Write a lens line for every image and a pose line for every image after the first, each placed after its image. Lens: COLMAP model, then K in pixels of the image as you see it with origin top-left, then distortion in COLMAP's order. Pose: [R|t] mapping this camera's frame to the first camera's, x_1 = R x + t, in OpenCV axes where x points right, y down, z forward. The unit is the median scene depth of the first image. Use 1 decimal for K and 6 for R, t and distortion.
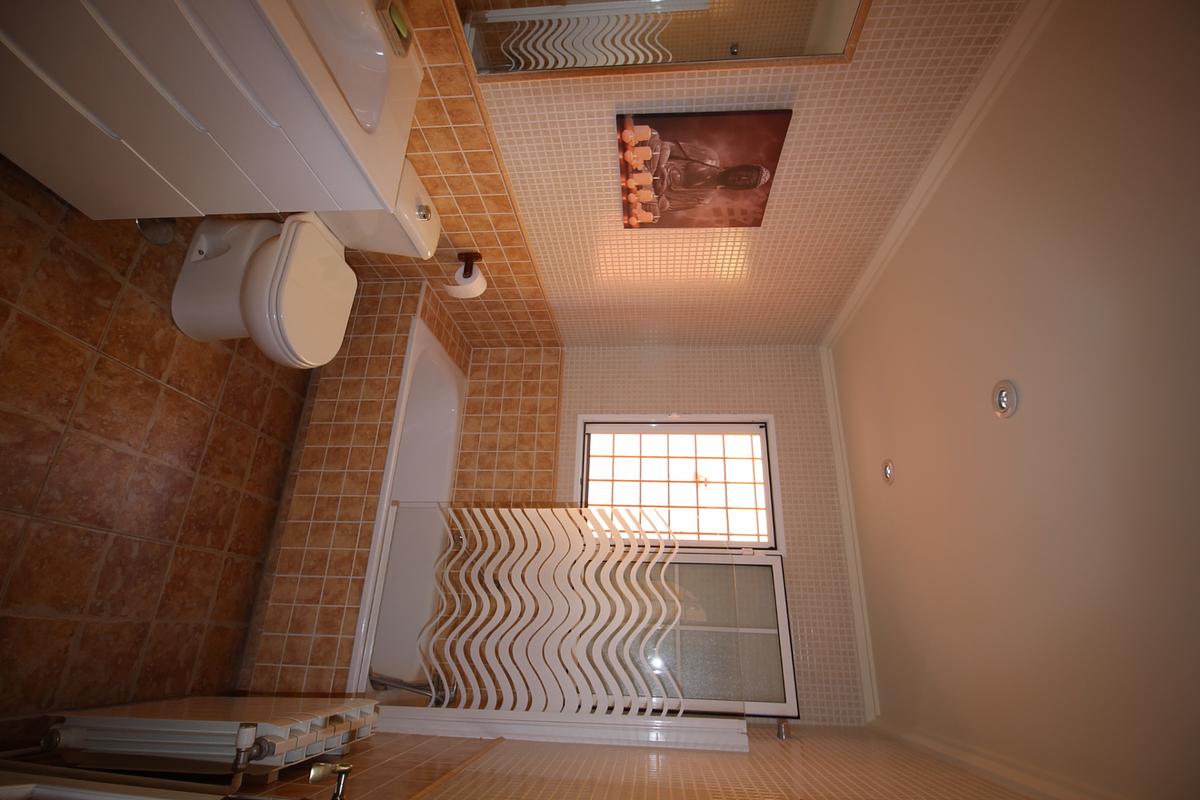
lens RADIAL K [[552.3, 0, 604.2], [0, 552.3, 397.5], [0, 0, 1]] dist [-0.001147, -0.010630]
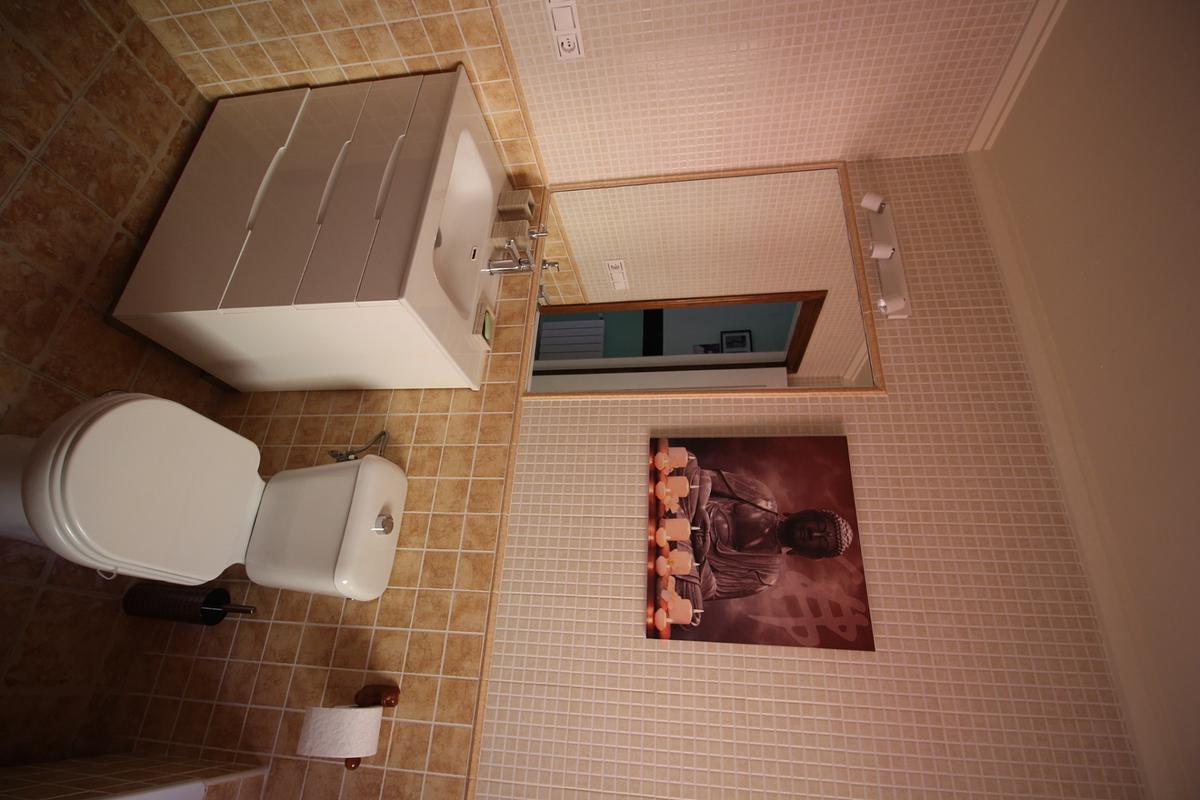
lens RADIAL K [[568.4, 0, 604.2], [0, 568.4, 397.3], [0, 0, 1]] dist [-0.005355, -0.001364]
pose [[0.982257, 0.062262, -0.176902, 0.096556], [-0.173224, -0.060247, -0.983038, 0.391739], [-0.071864, 0.996240, -0.048393, 0.856492]]
